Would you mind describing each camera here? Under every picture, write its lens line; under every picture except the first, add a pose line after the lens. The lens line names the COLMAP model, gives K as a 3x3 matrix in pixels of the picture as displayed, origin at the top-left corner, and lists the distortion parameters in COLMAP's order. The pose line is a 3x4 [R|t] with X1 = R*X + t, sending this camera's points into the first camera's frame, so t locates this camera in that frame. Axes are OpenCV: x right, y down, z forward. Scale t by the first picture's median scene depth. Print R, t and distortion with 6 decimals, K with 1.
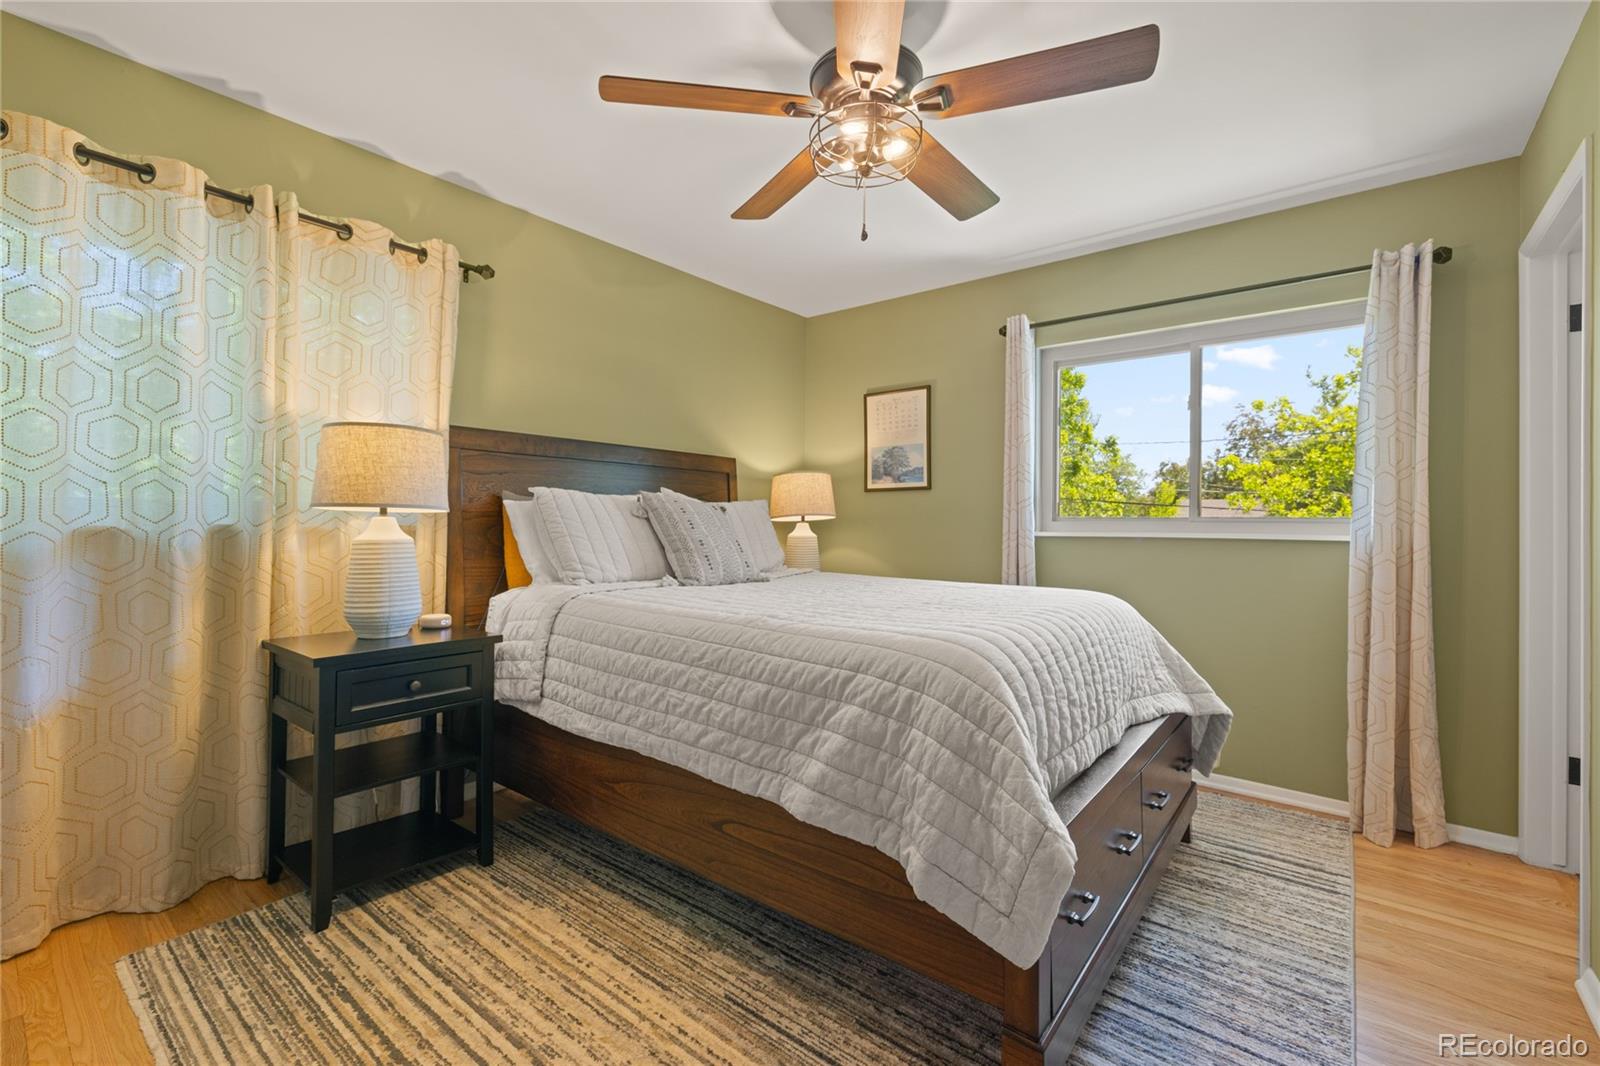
lens RADIAL K [[678.4, 0, 787.8], [0, 678.4, 537.4], [0, 0, 1]] dist [-0.001331, 0.000044]
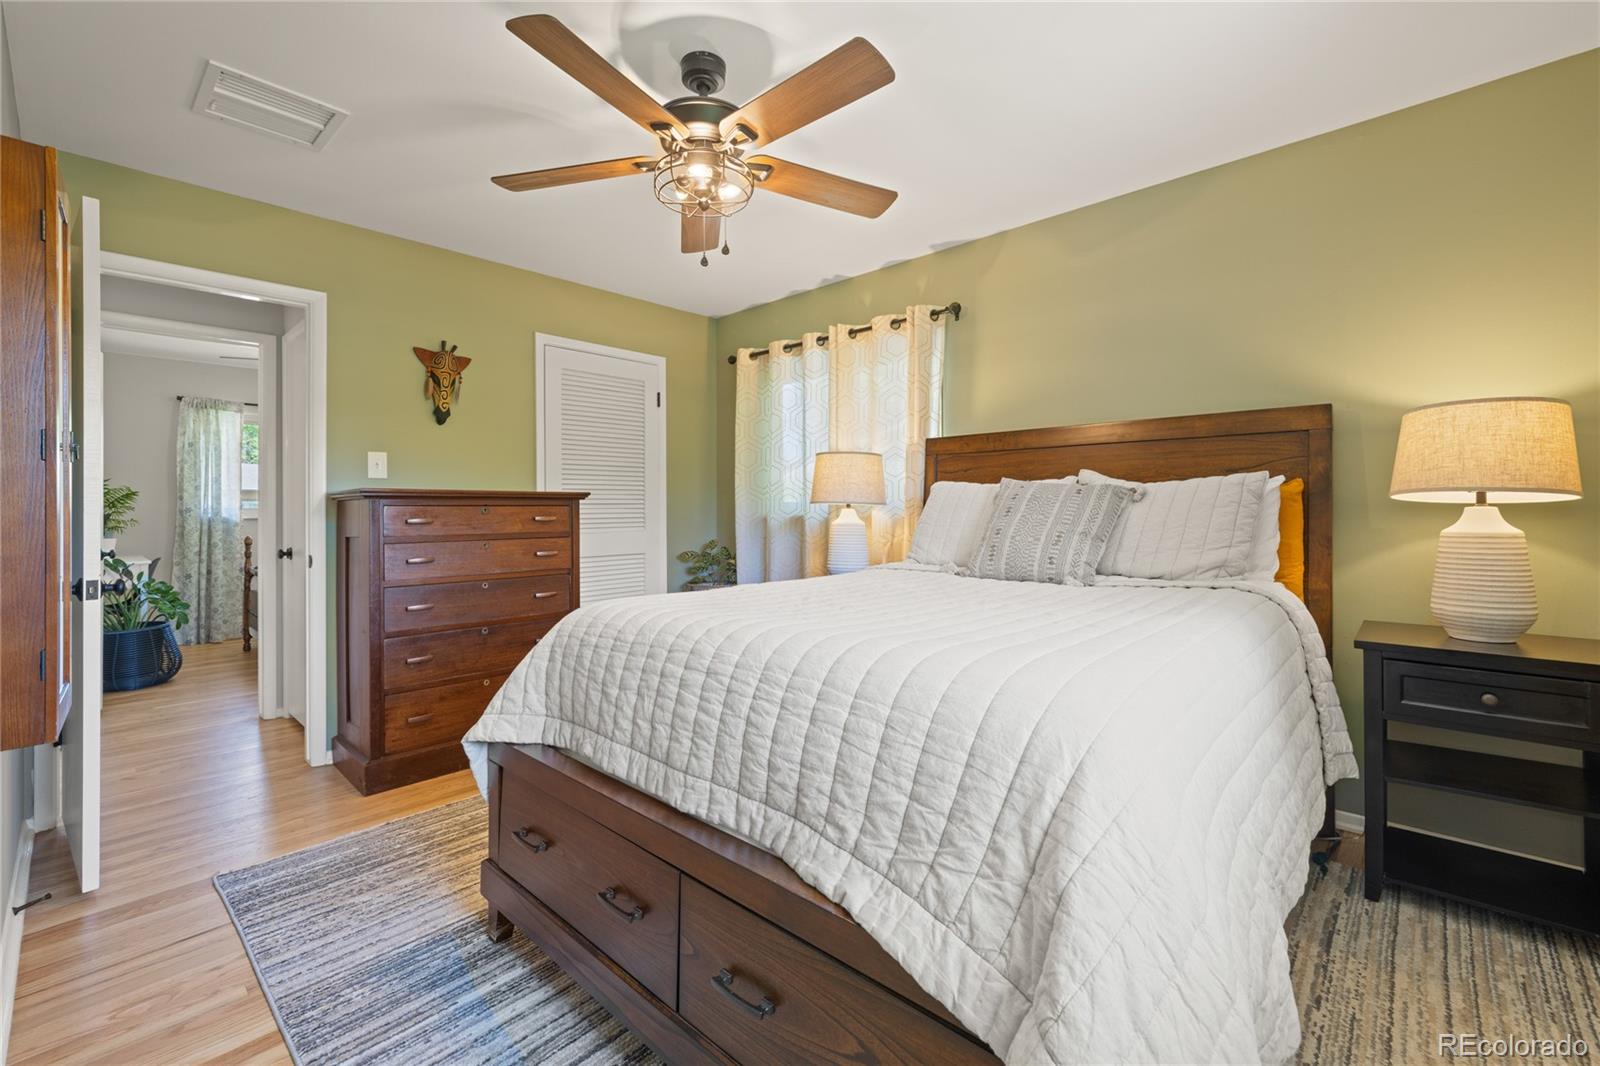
lens RADIAL K [[687.2, 0, 800.0], [0, 687.2, 533.0], [0, 0, 1]] dist [0.000844, 0.000072]
pose [[-0.061919, 0.022979, -0.997817, 0.934169], [-0.016592, 0.999573, 0.024049, -0.009637], [0.997943, 0.018045, -0.061512, 0.906161]]
